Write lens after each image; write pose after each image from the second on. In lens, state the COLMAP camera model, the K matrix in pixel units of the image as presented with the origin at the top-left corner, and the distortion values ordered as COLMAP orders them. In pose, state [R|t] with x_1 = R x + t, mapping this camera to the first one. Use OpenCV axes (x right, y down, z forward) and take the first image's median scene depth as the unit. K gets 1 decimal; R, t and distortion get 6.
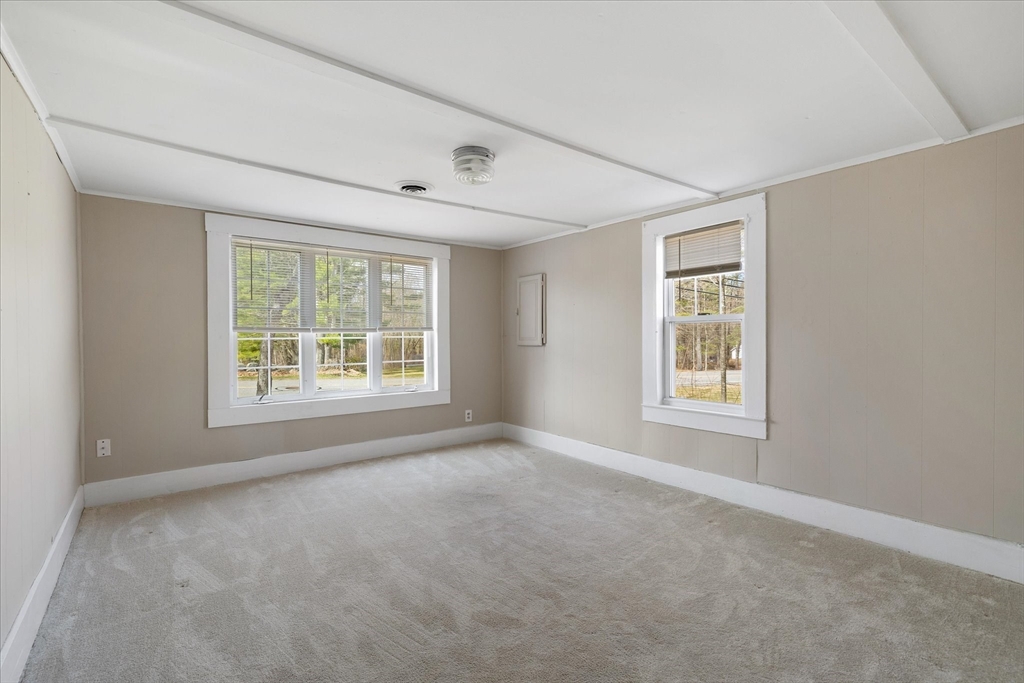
lens RADIAL K [[479.9, 0, 522.9], [0, 479.9, 342.7], [0, 0, 1]] dist [-0.008631, 0.001476]
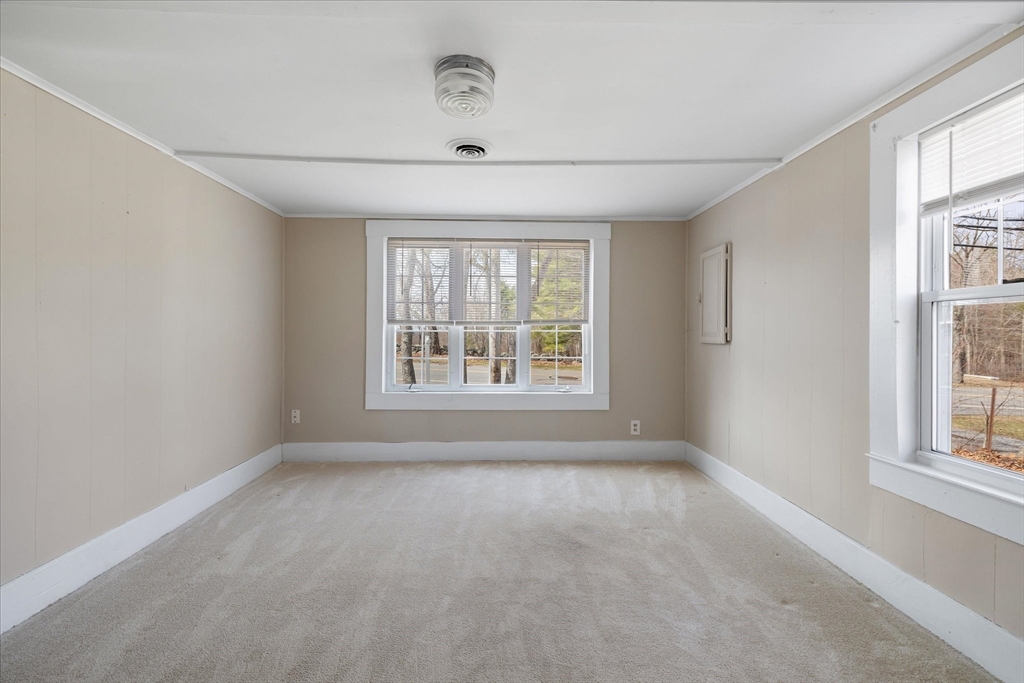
lens RADIAL K [[449.2, 0, 497.6], [0, 449.2, 332.6], [0, 0, 1]] dist [-0.000678, 0.001321]
pose [[0.787451, 0.007379, -0.616333, 0.235882], [-0.015061, 0.999860, -0.007272, -0.000722], [0.616193, 0.015008, 0.787452, 0.339771]]
